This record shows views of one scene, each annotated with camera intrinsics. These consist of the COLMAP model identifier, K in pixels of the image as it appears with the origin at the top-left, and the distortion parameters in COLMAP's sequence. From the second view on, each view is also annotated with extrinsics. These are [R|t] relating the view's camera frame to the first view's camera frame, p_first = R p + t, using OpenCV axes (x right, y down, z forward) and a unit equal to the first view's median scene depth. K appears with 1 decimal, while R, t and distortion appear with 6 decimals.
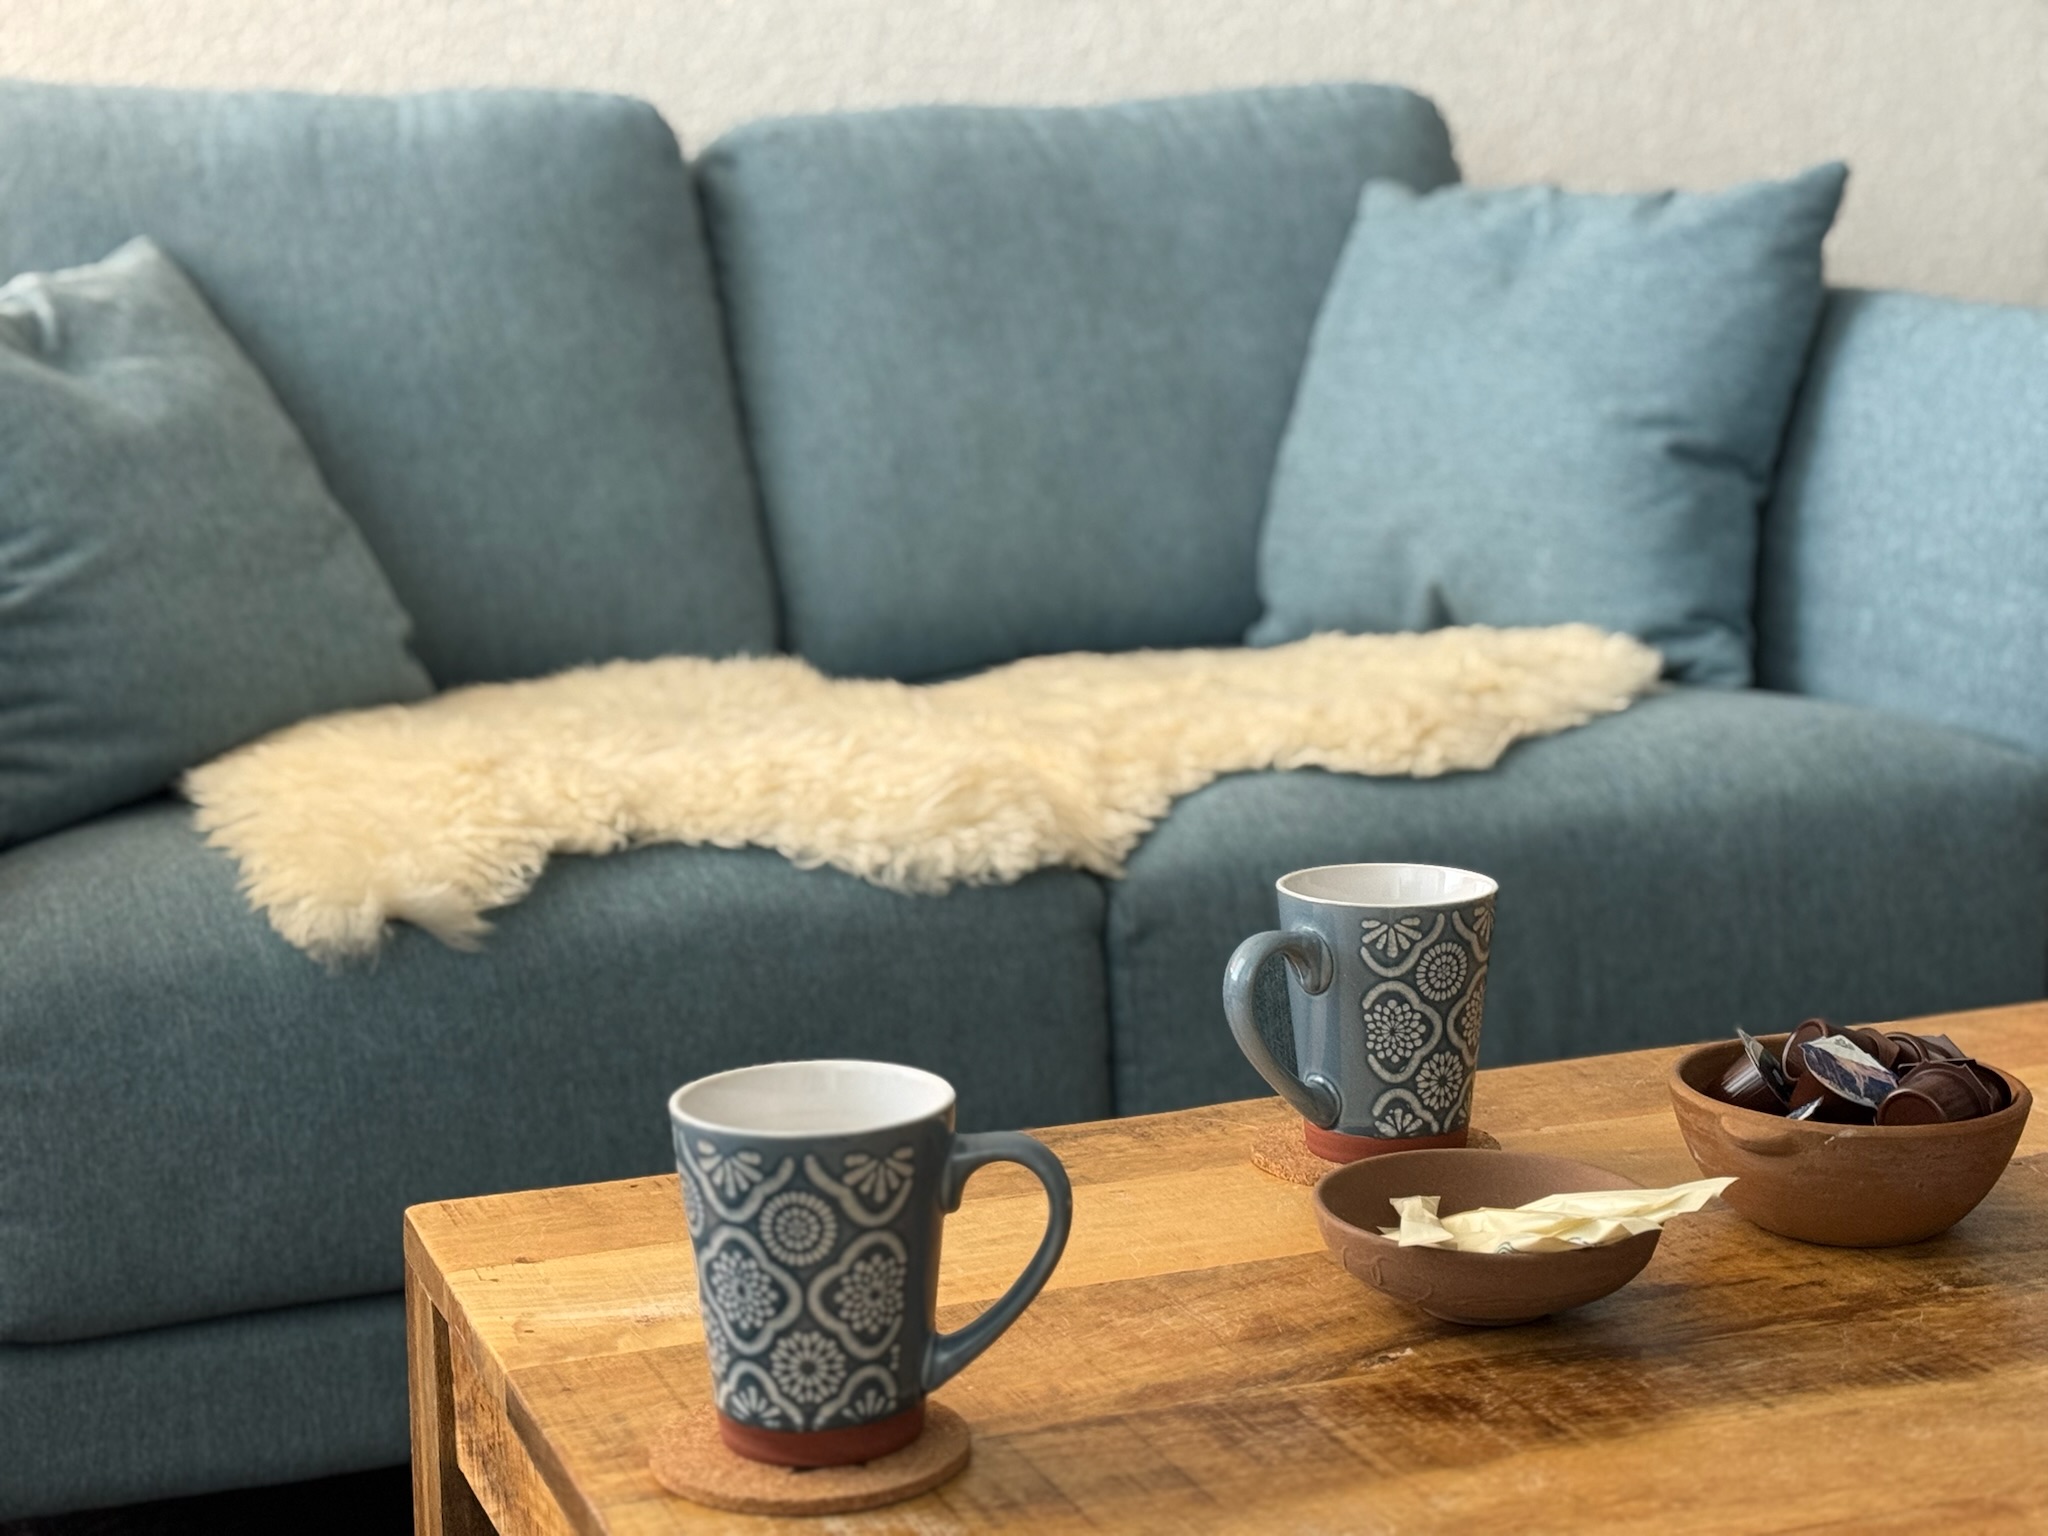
lens RADIAL K [[3443.8, 0, 1034.3], [0, 3443.8, 758.0], [0, 0, 1]] dist [0.143961, -0.223694]
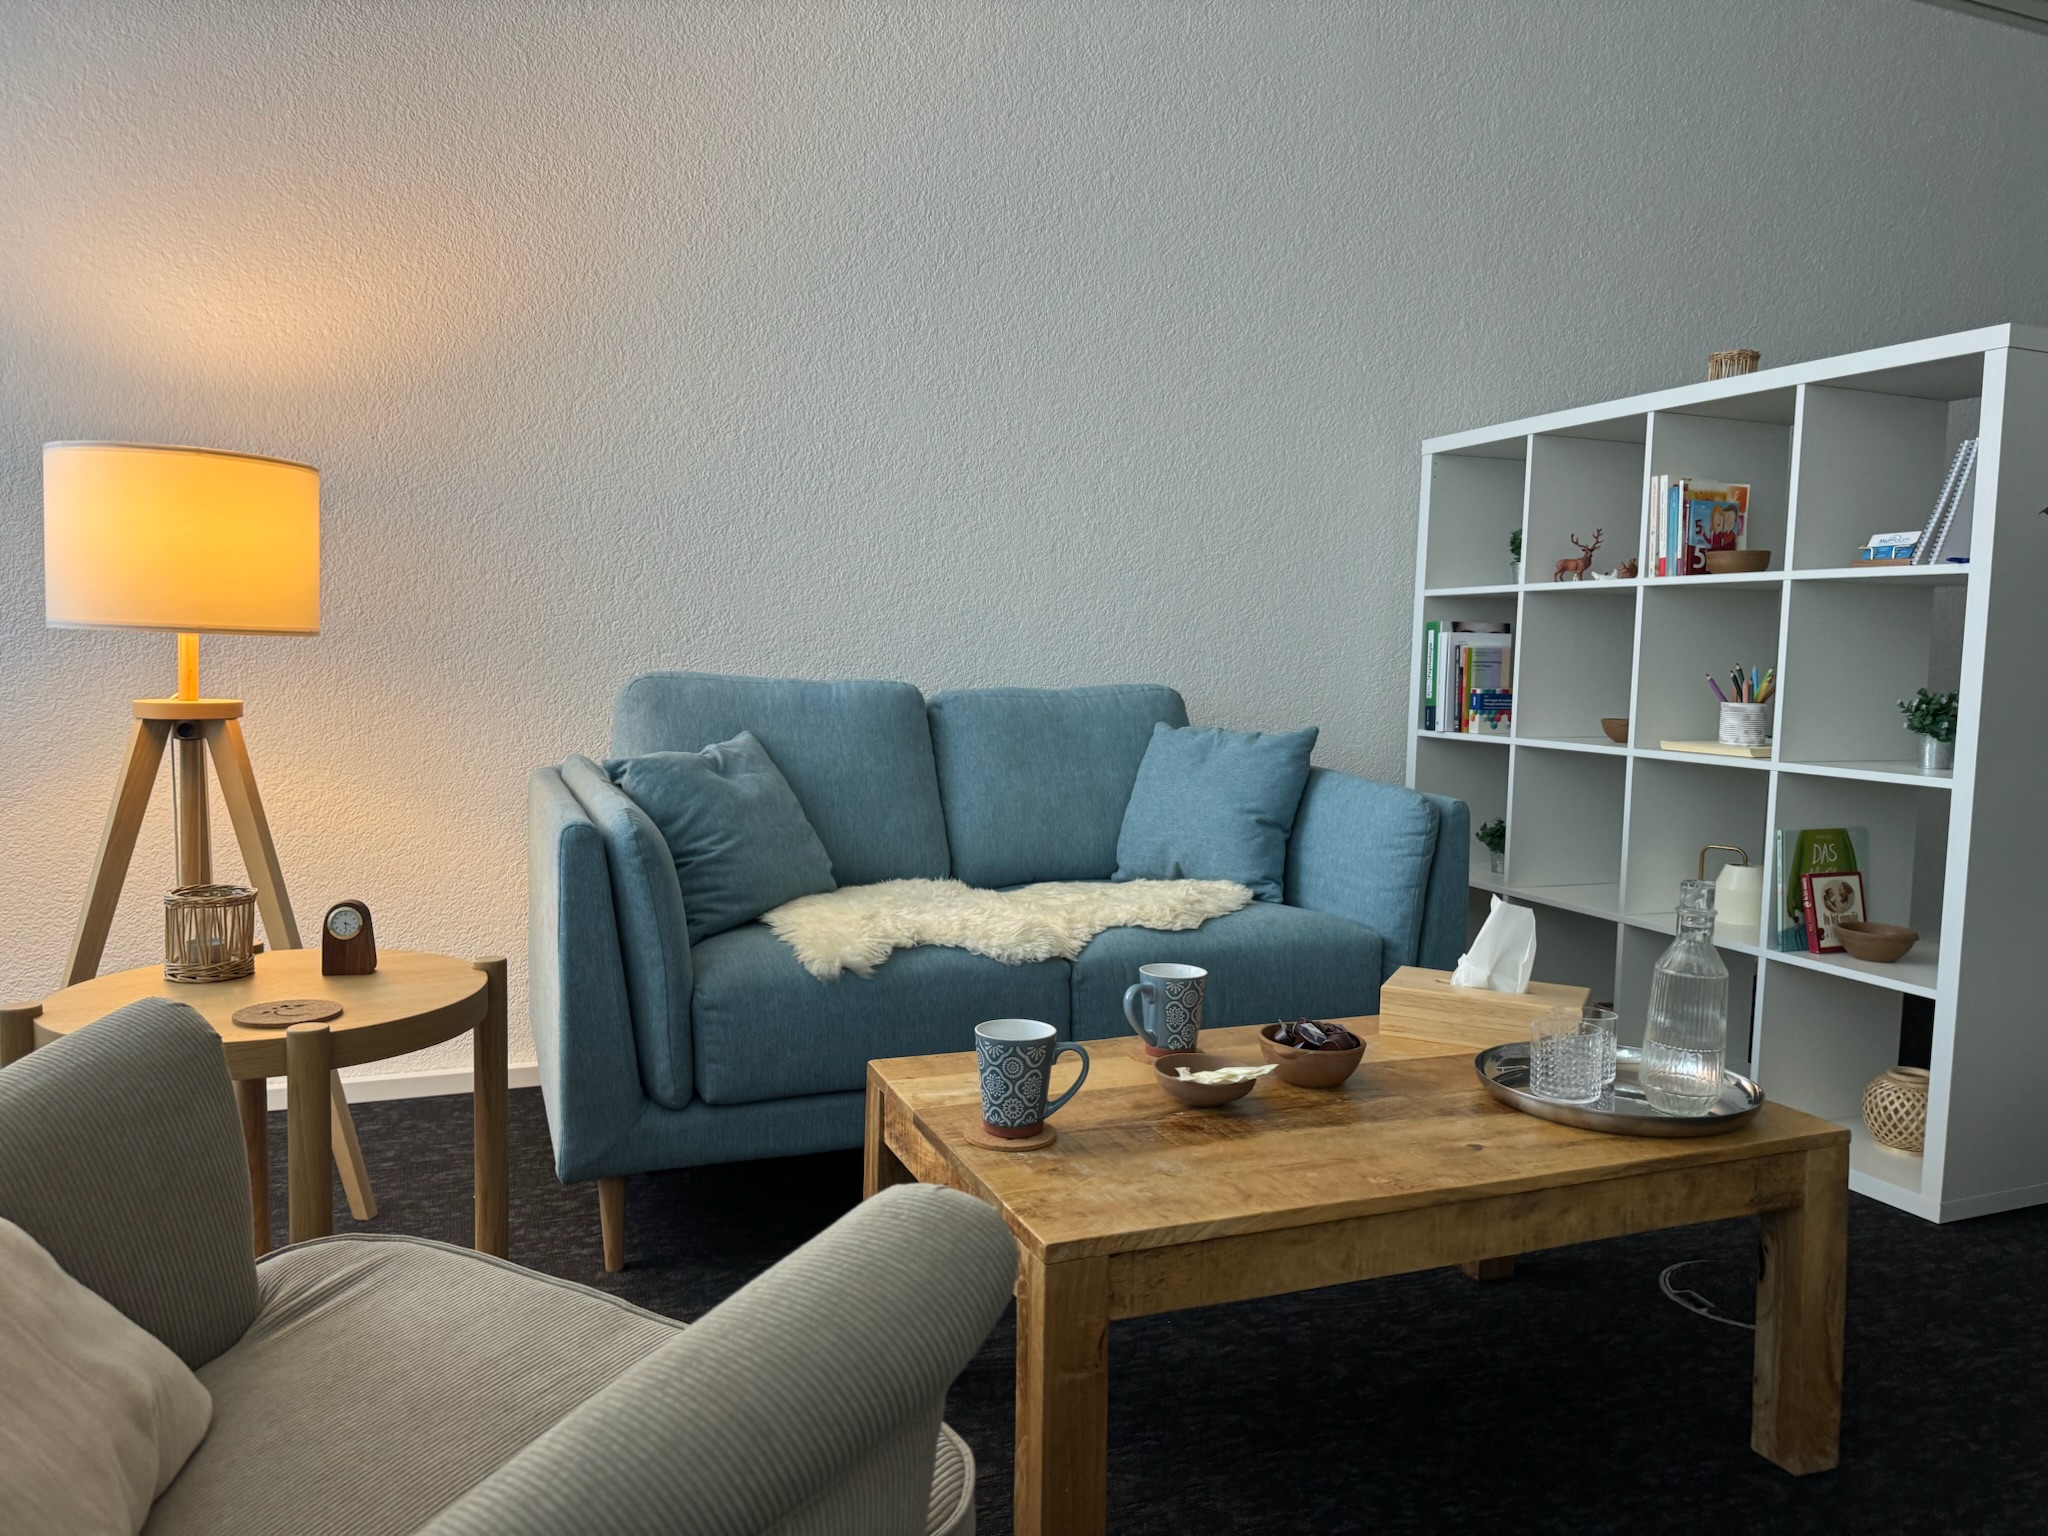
lens RADIAL K [[1420.7, 0, 1038.4], [0, 1420.7, 770.1], [0, 0, 1]] dist [0.165631, -0.338416]
pose [[0.998531, 0.041696, 0.034612, -0.057740], [-0.038457, 0.995245, -0.089495, -0.019160], [-0.038179, 0.088032, 0.995386, -0.257184]]
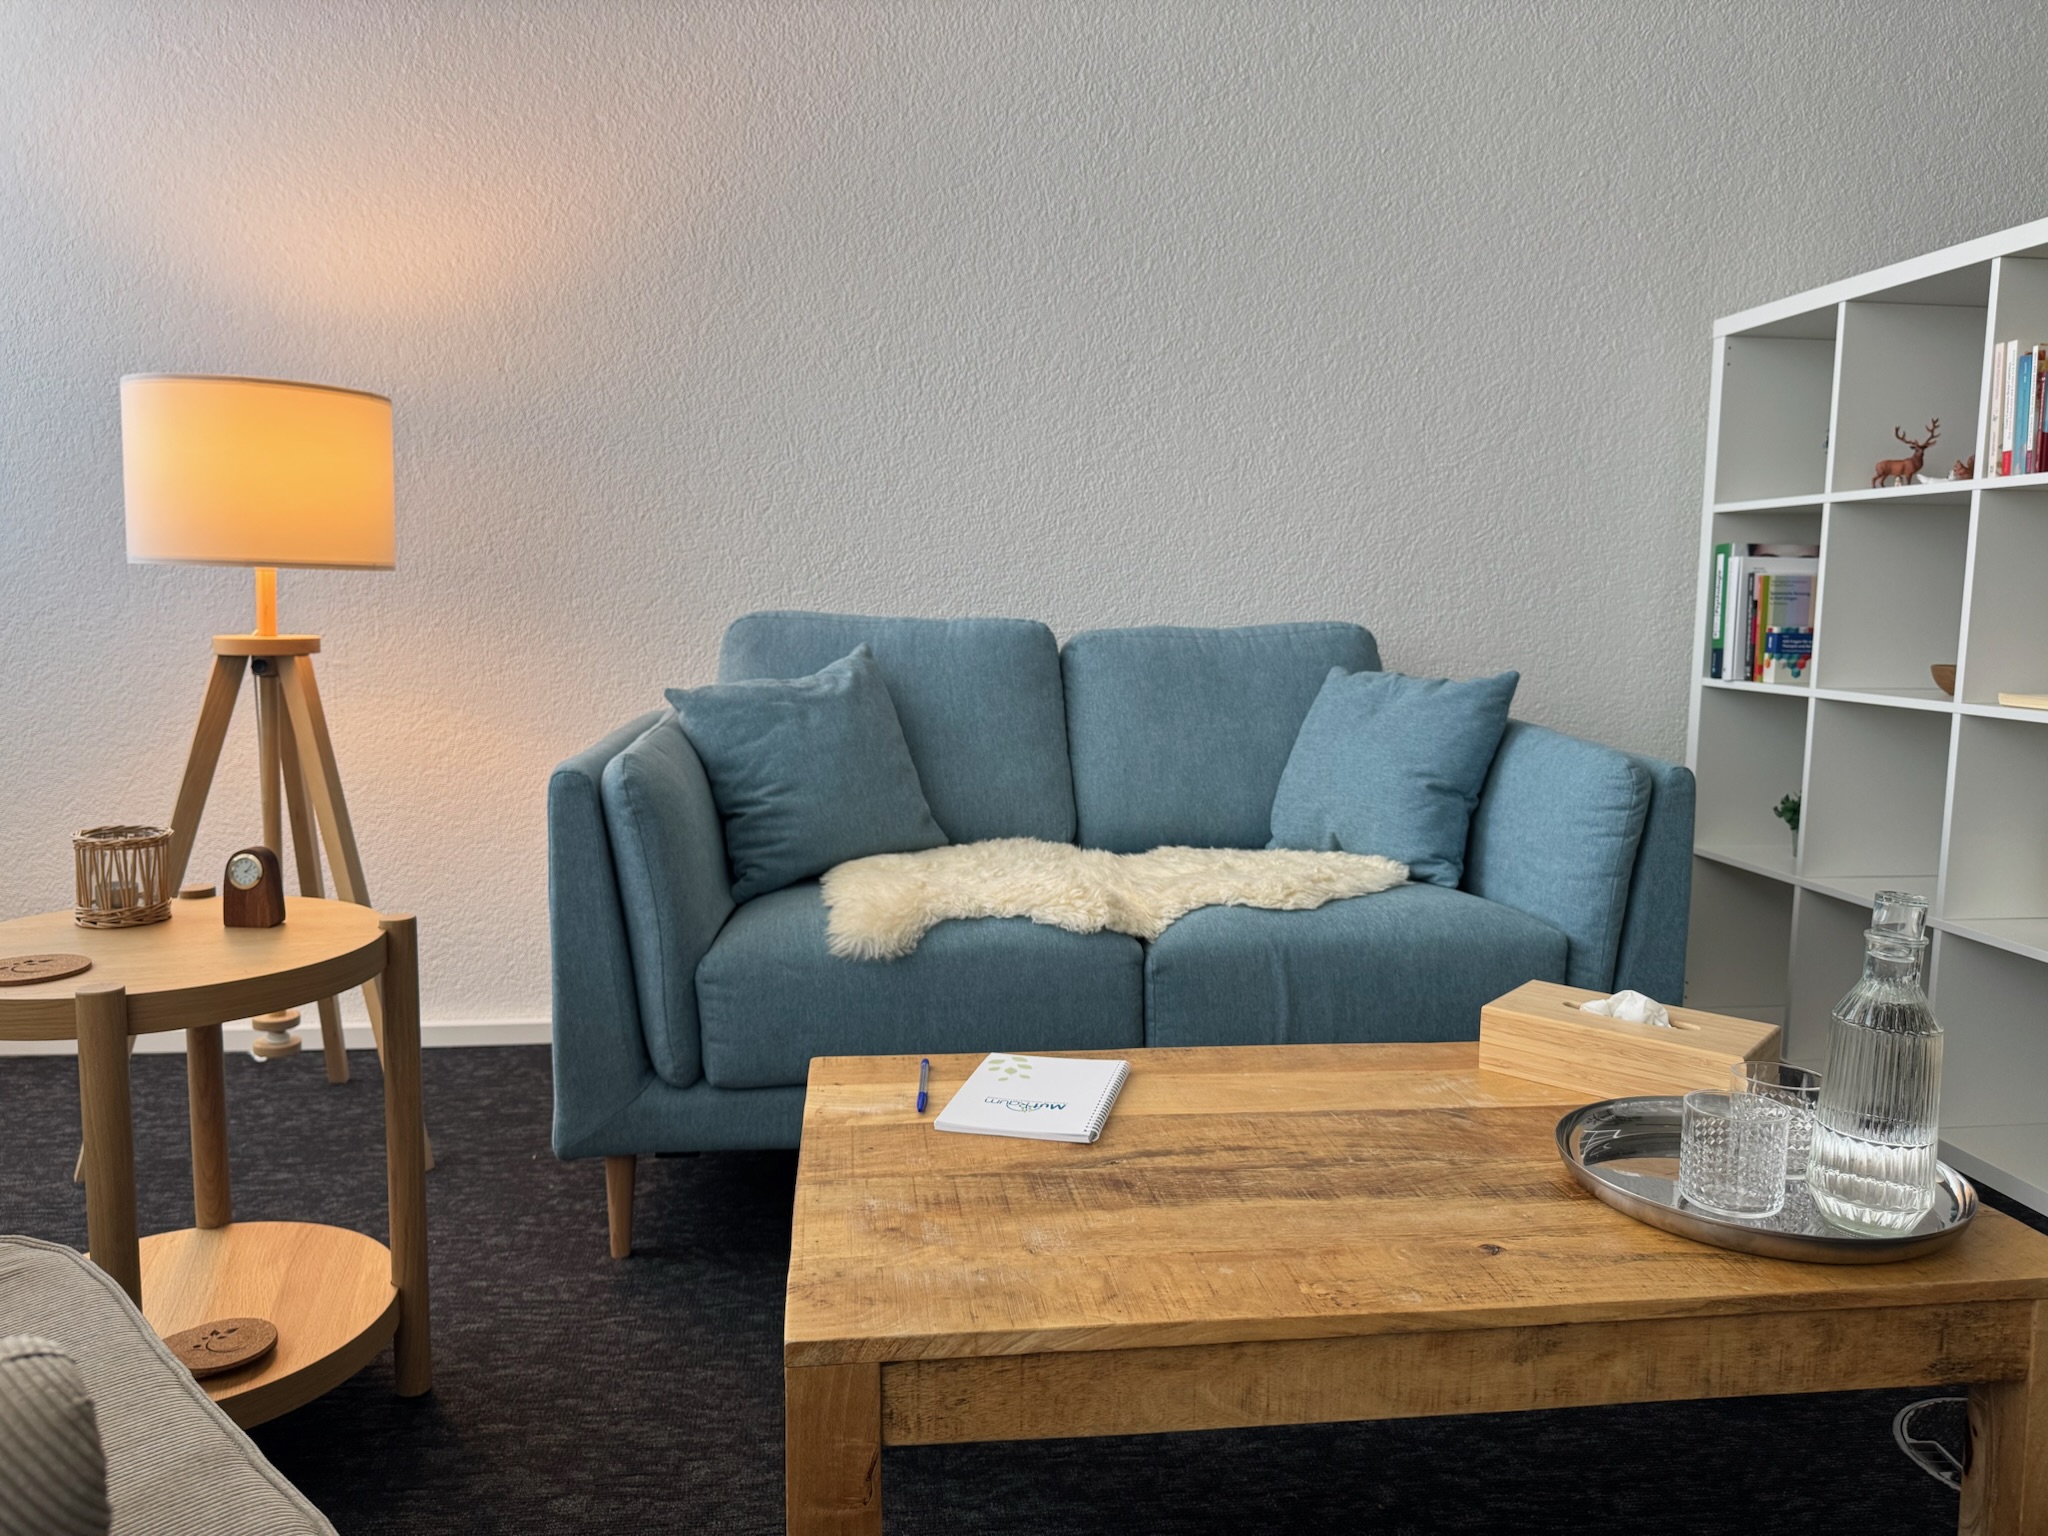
lens RADIAL K [[1442.4, 0, 1030.4], [0, 1442.4, 764.2], [0, 0, 1]] dist [0.067238, -0.100162]
pose [[0.972941, 0.062618, -0.222407, 0.162755], [-0.074459, 0.996197, -0.045252, -0.045258], [0.218728, 0.060588, 0.973903, -0.063364]]
